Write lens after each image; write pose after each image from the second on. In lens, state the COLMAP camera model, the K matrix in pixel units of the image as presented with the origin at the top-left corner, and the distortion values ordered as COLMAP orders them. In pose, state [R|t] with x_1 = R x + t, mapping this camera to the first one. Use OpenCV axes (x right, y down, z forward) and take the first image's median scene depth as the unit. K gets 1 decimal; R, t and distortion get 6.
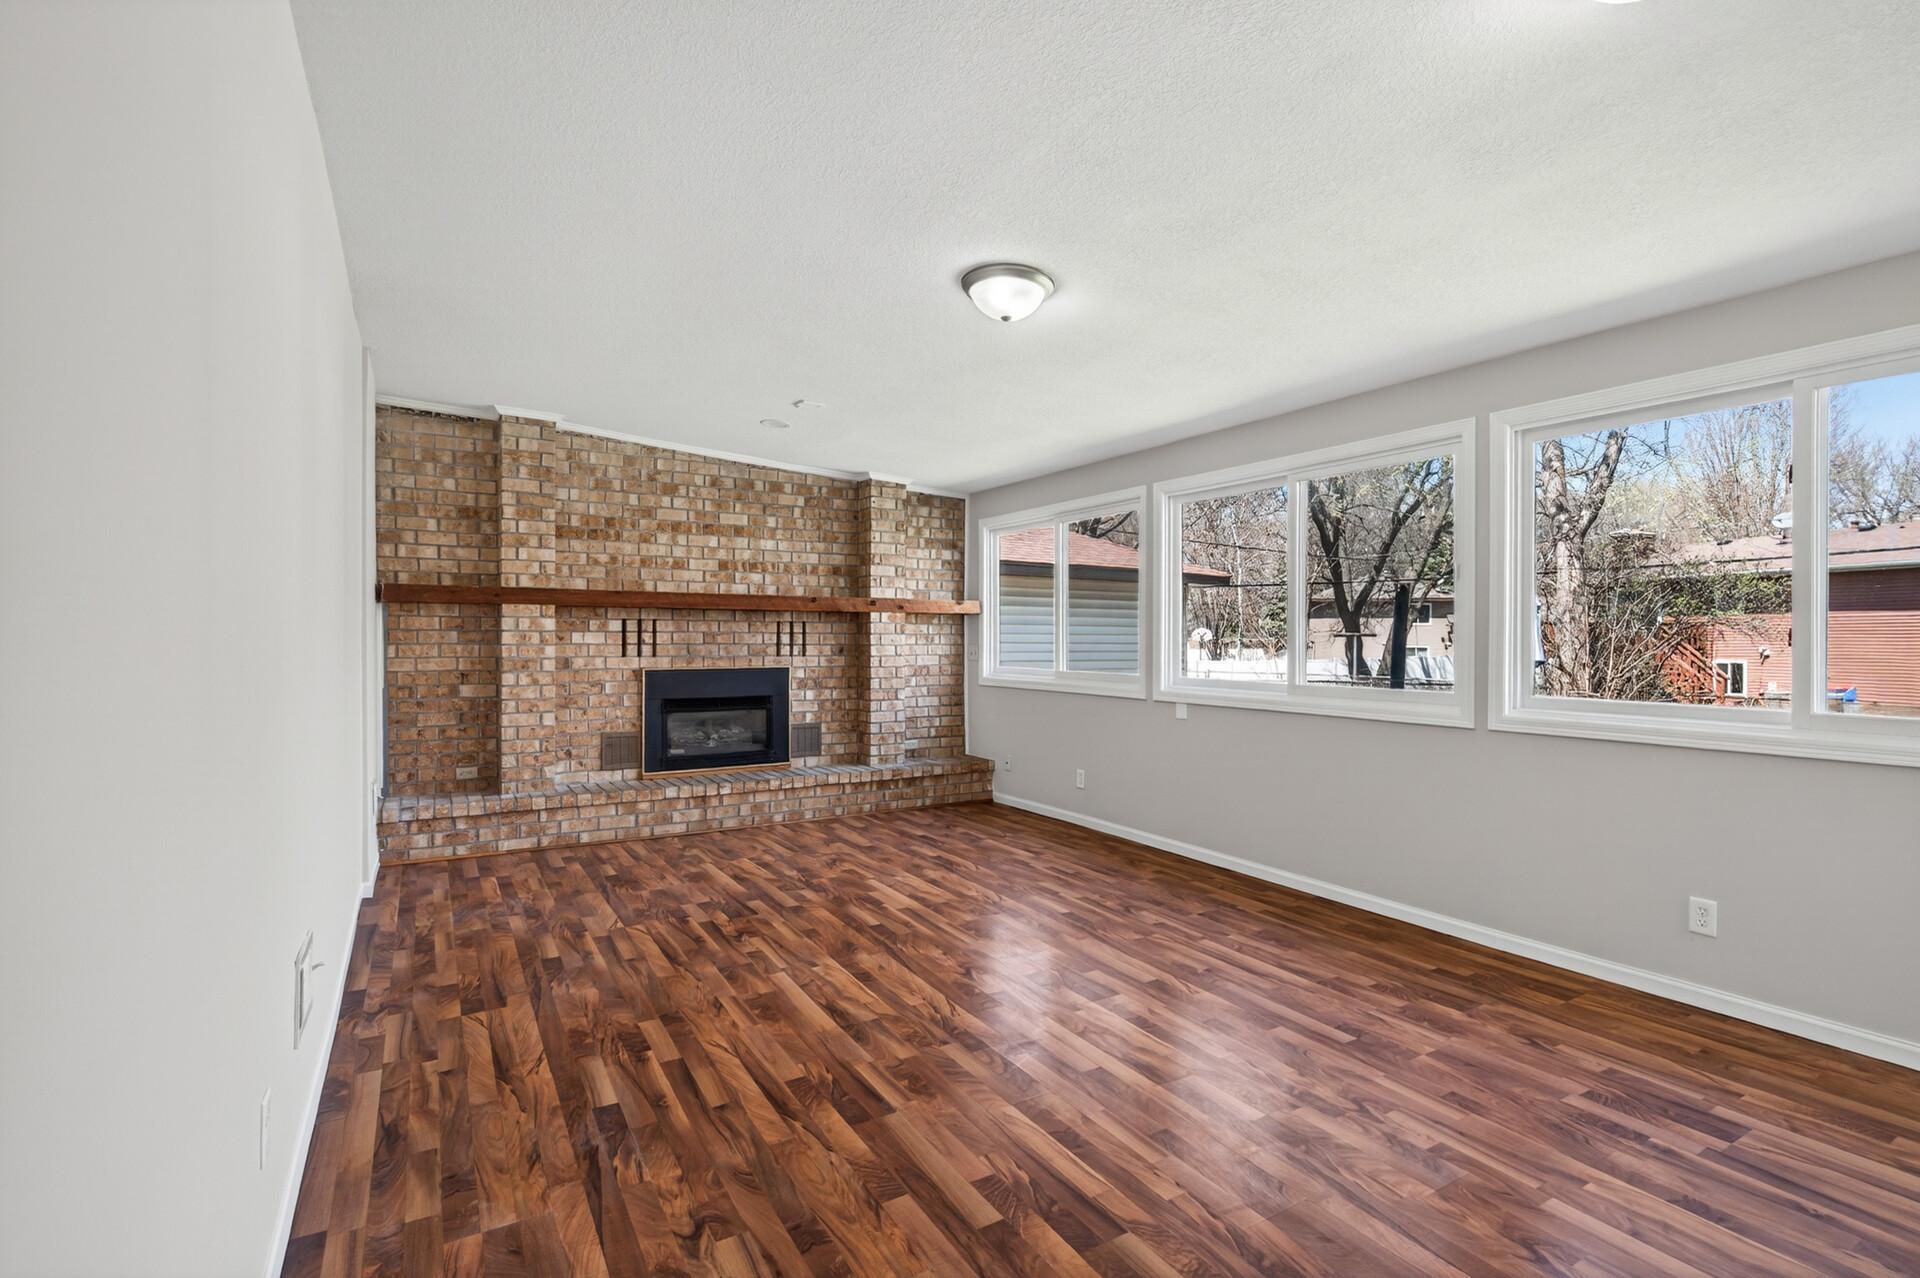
lens RADIAL K [[897.3, 0, 970.4], [0, 897.3, 639.2], [0, 0, 1]] dist [0.000451, -0.000693]
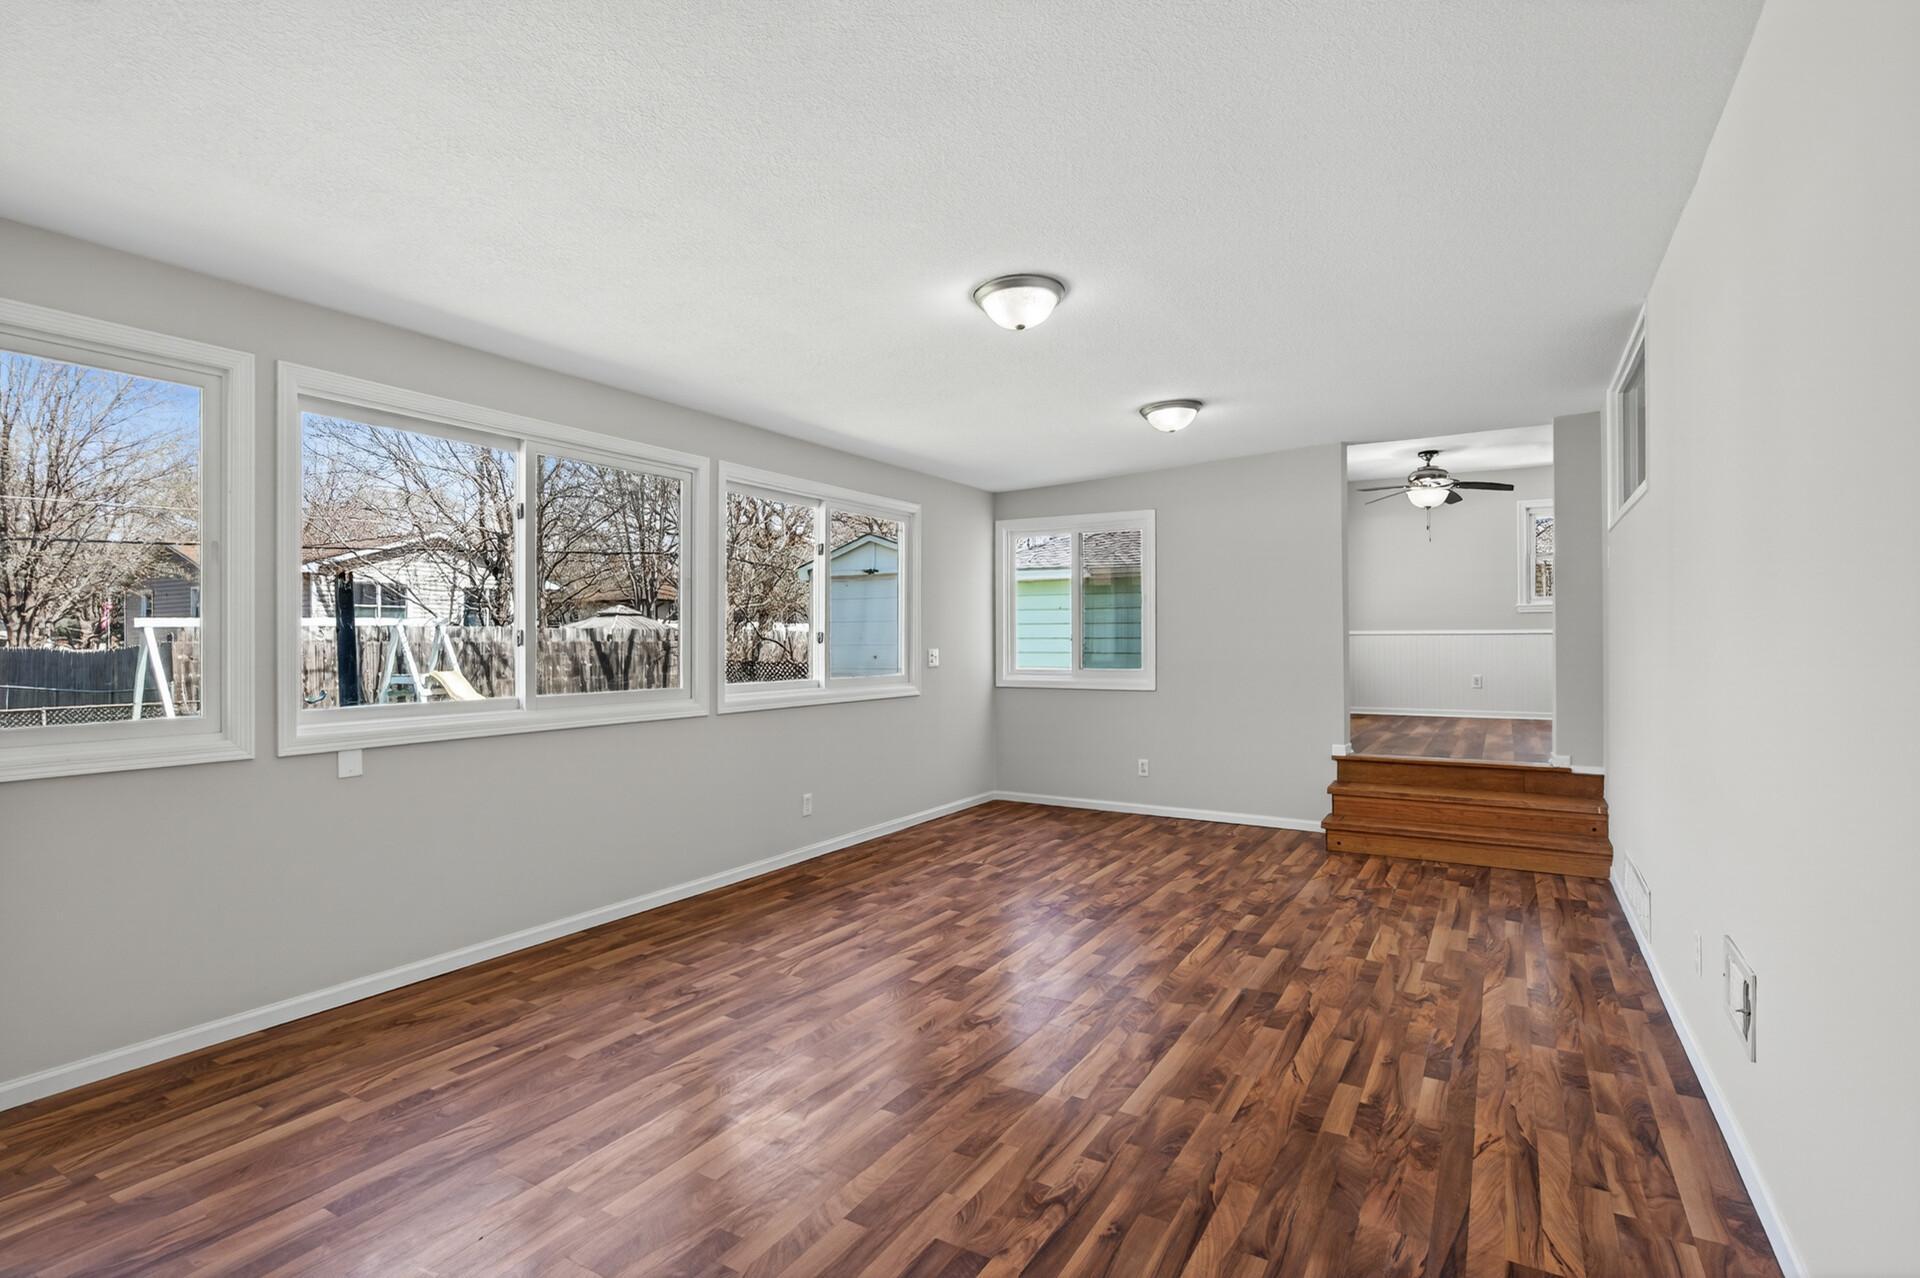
lens RADIAL K [[897.3, 0, 971.0], [0, 897.3, 638.3], [0, 0, 1]] dist [0.000451, -0.000693]
pose [[-0.468601, -0.002654, 0.883406, -0.923712], [-0.001075, 0.999996, 0.002434, -0.015867], [-0.883409, 0.000191, -0.468603, 1.682432]]
